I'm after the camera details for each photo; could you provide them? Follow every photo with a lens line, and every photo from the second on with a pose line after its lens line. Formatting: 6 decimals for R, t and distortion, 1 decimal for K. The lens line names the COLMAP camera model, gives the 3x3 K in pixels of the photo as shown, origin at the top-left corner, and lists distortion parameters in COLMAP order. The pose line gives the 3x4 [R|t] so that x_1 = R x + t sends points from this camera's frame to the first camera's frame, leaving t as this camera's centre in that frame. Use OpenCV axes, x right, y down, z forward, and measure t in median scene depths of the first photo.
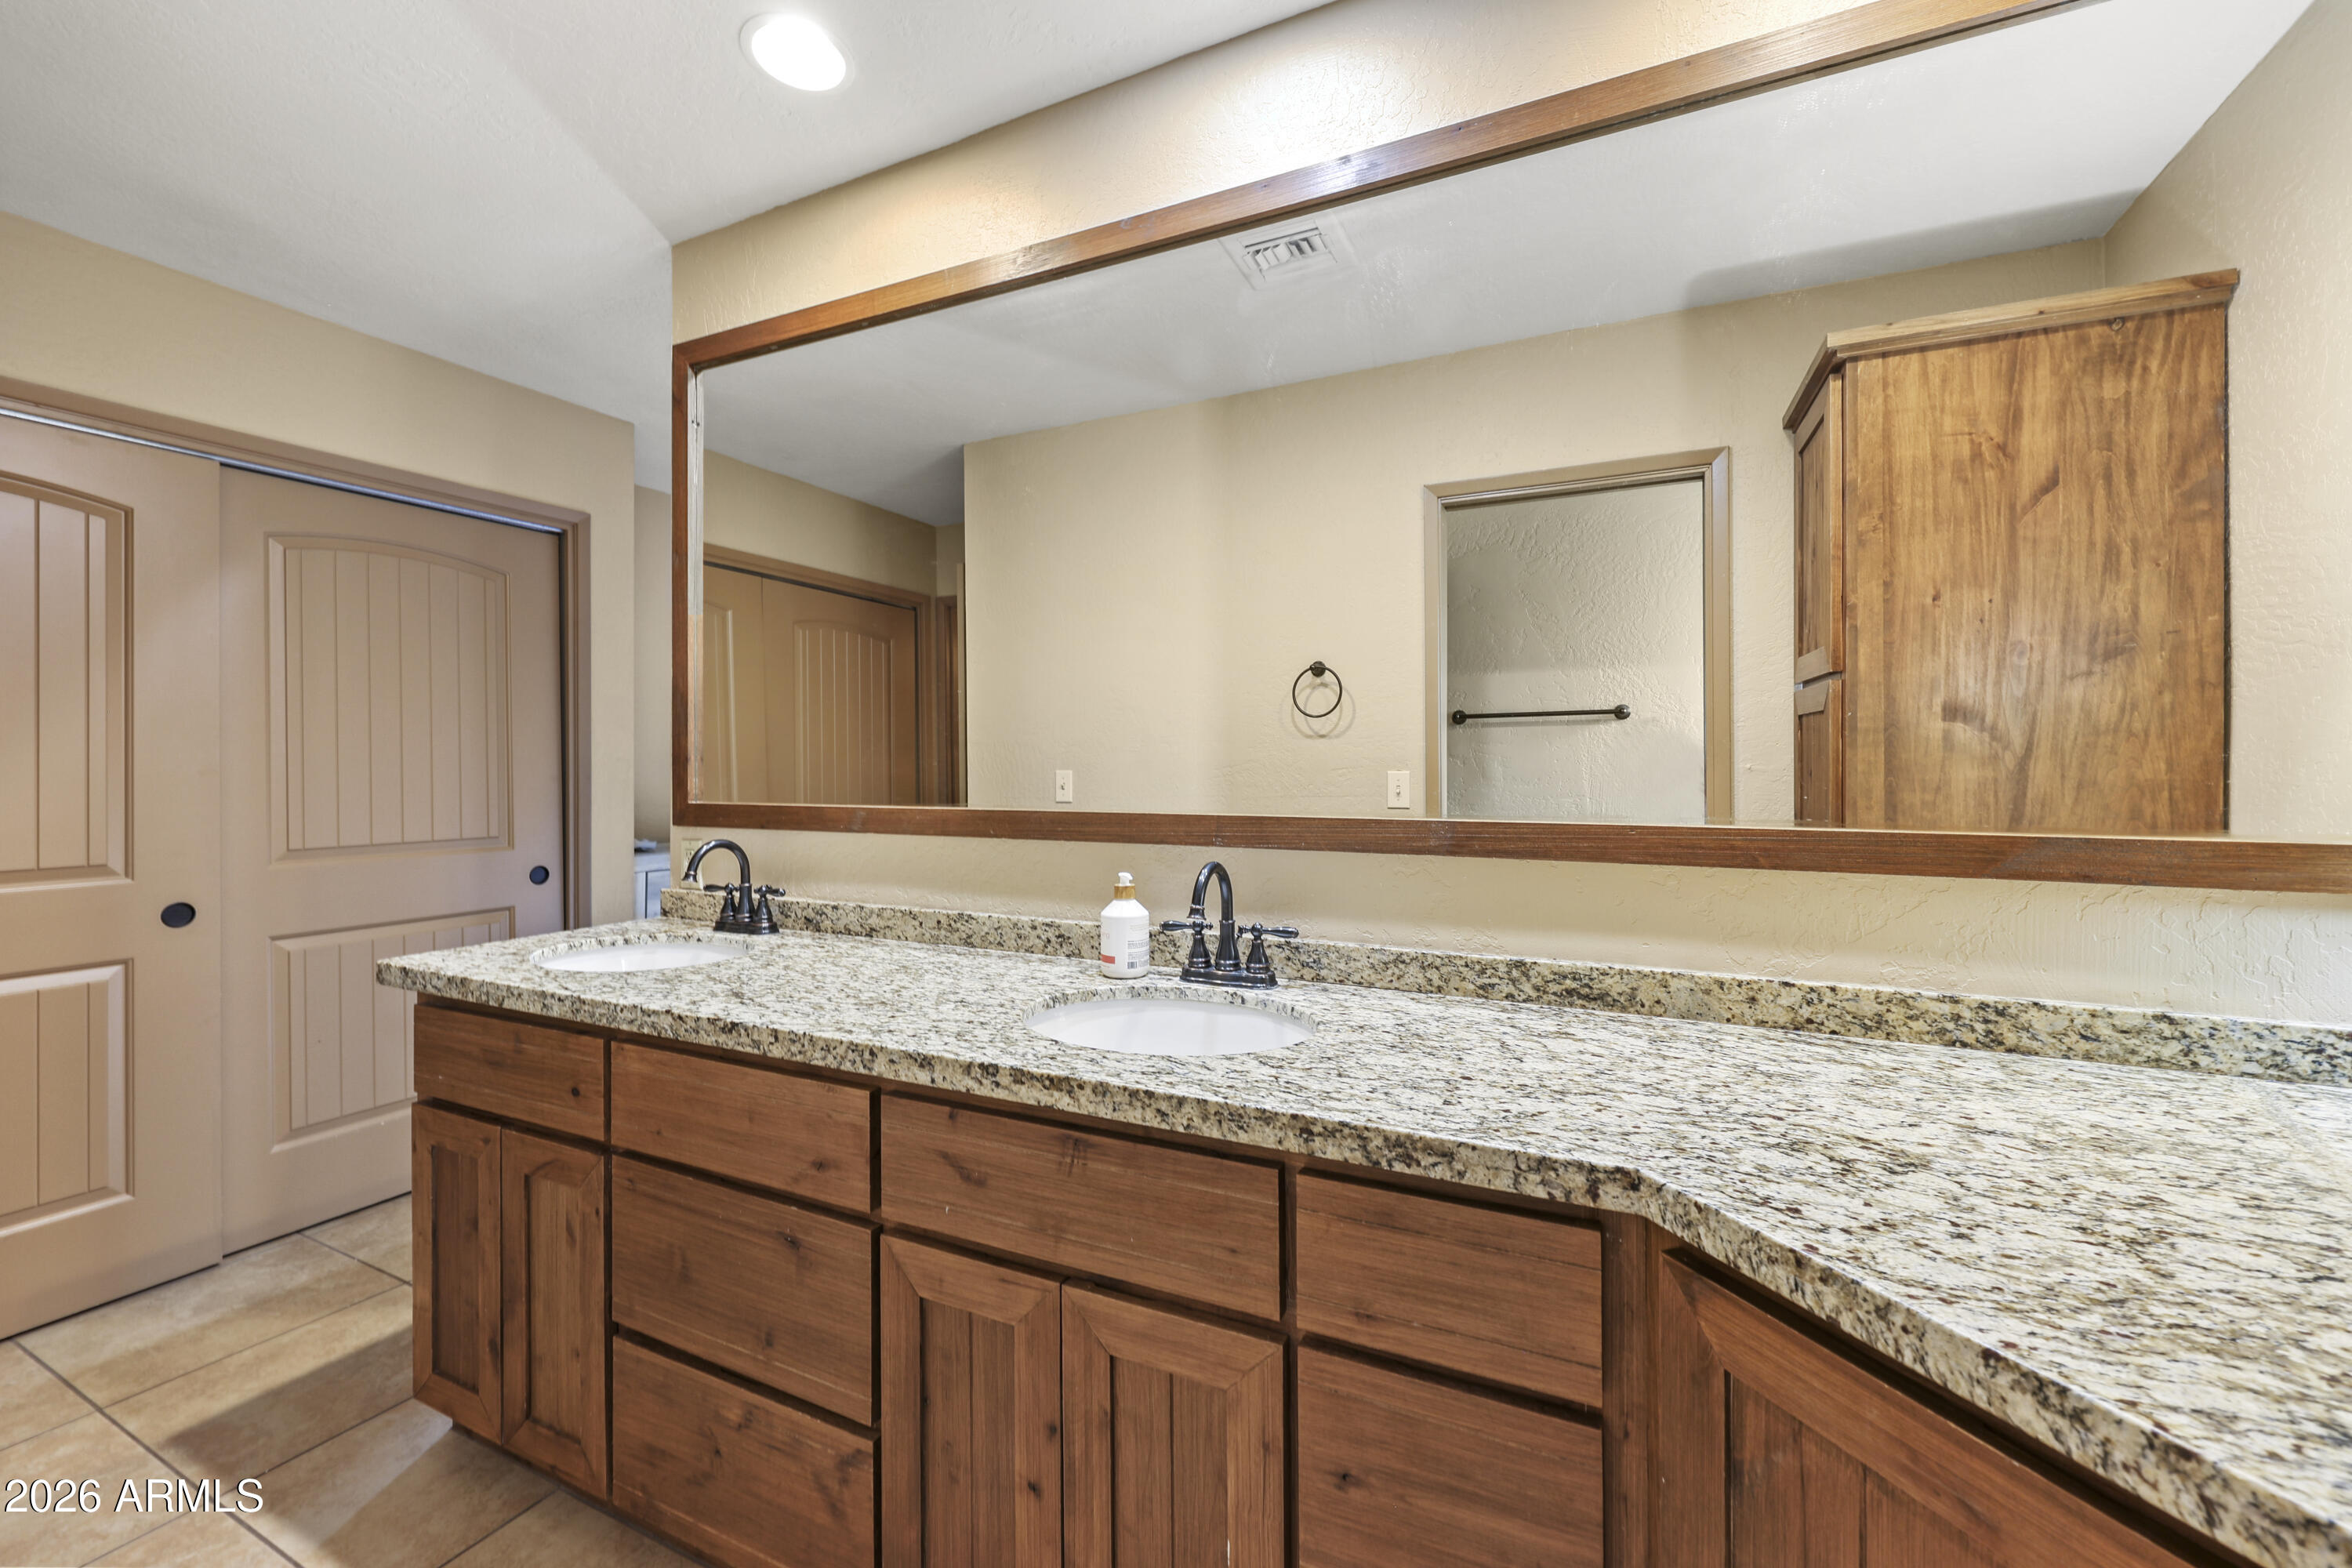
lens RADIAL K [[948.2, 0, 1175.7], [0, 948.2, 774.3], [0, 0, 1]] dist [0.000548, -0.000011]
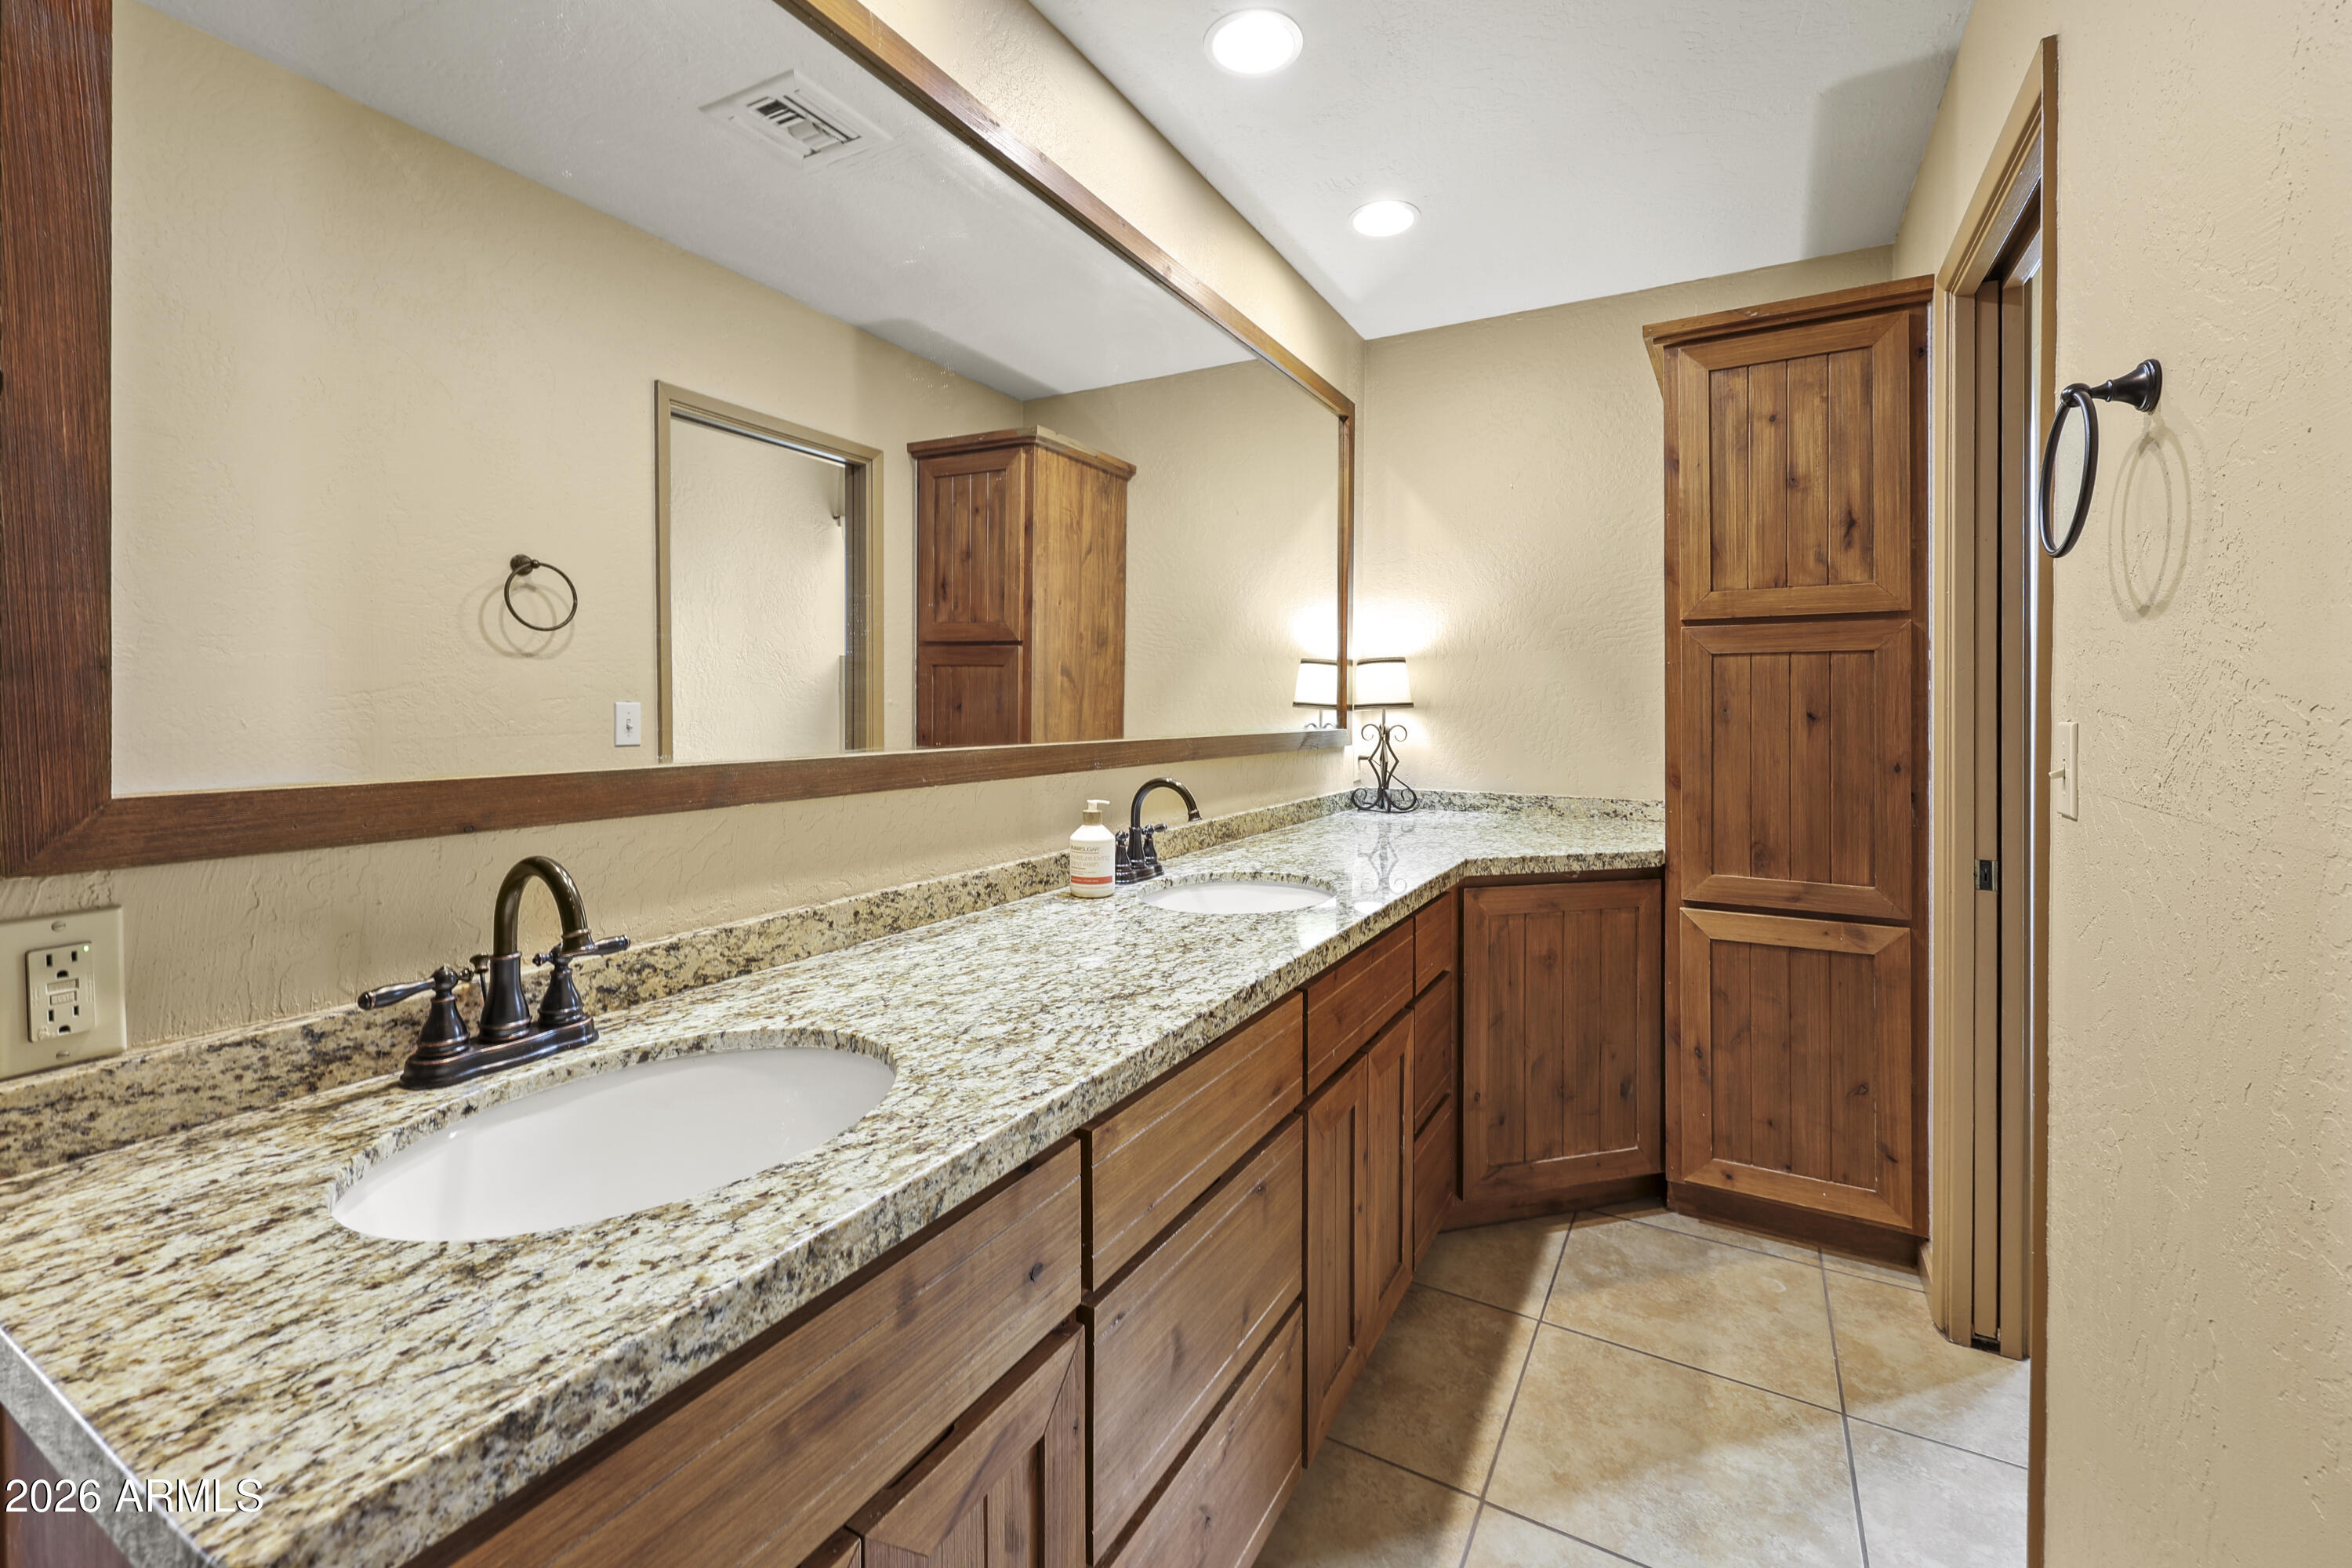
lens RADIAL K [[977.3, 0, 1187.4], [0, 977.3, 703.5], [0, 0, 1]] dist [0.008135, 0.000062]
pose [[0.057375, 0.000515, 0.998353, -1.025775], [0.001160, 0.999999, -0.000583, -0.002922], [-0.998352, 0.001192, 0.057375, 0.741861]]
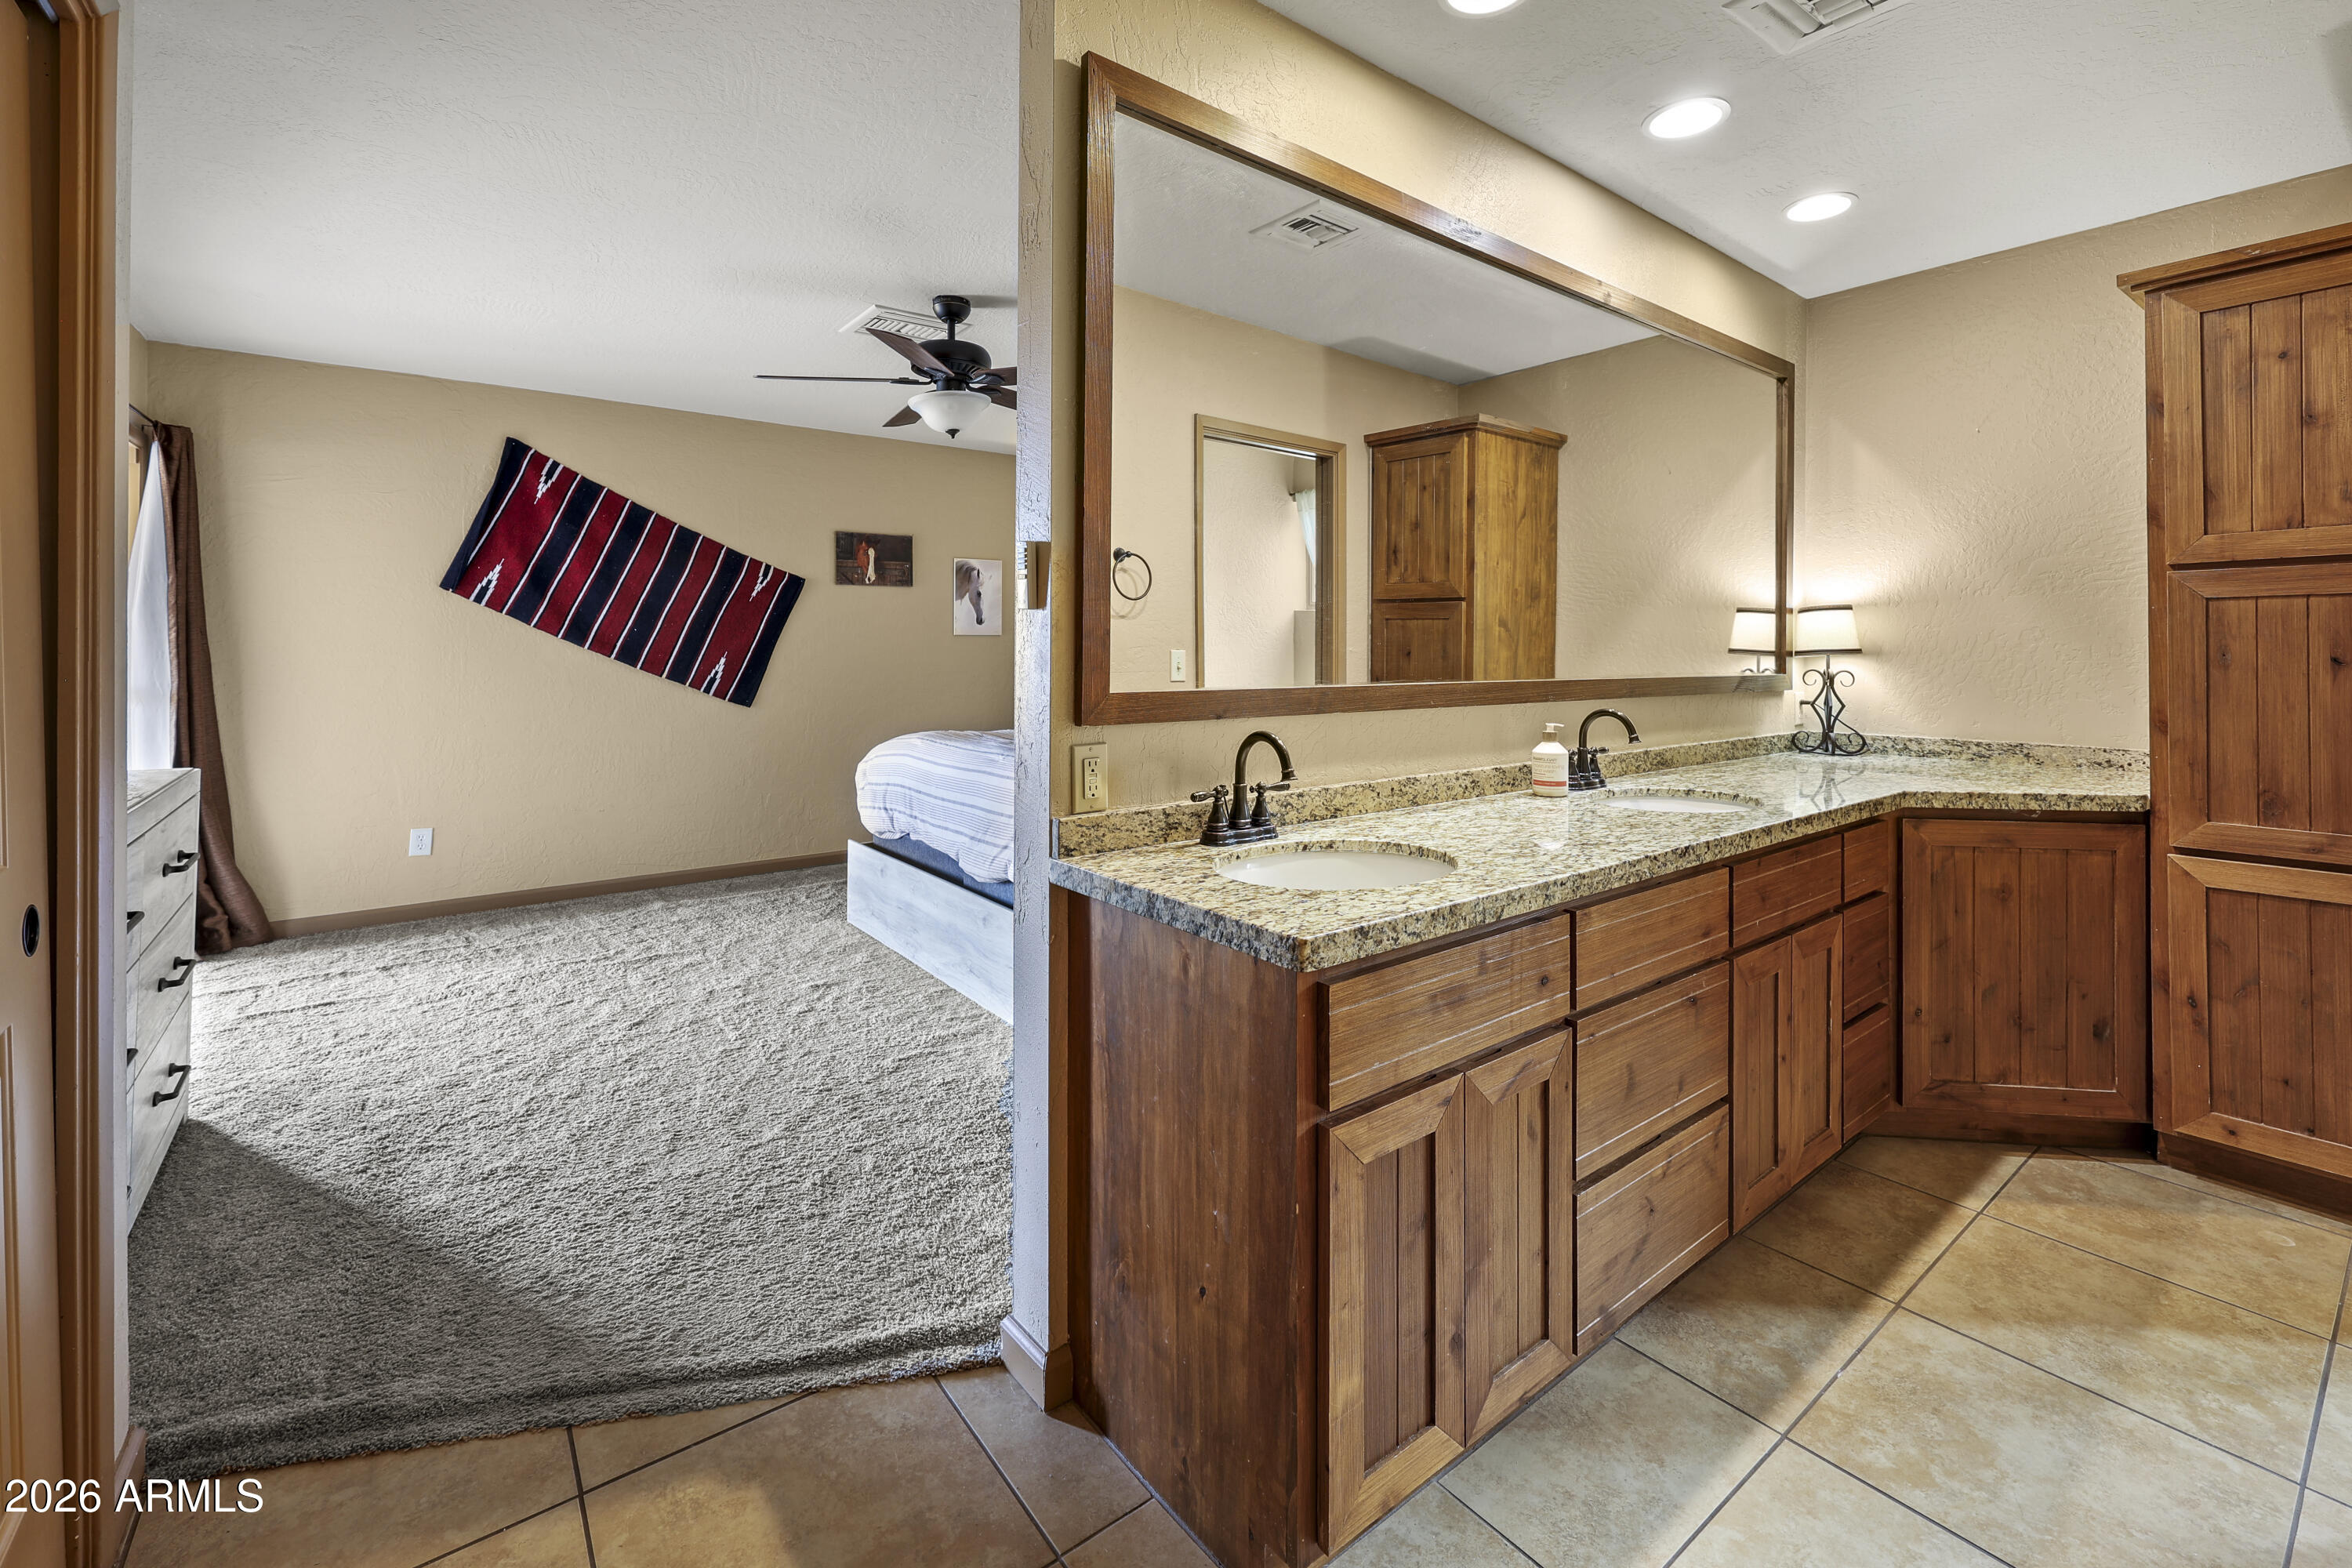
lens RADIAL K [[996.7, 0, 1179.9], [0, 996.7, 655.2], [0, 0, 1]] dist [-0.000538, 0.000378]
pose [[0.444244, -0.002420, 0.895903, -1.448141], [0.003250, 0.999994, 0.001089, 0.000356], [-0.895900, 0.002428, 0.444249, 0.746381]]
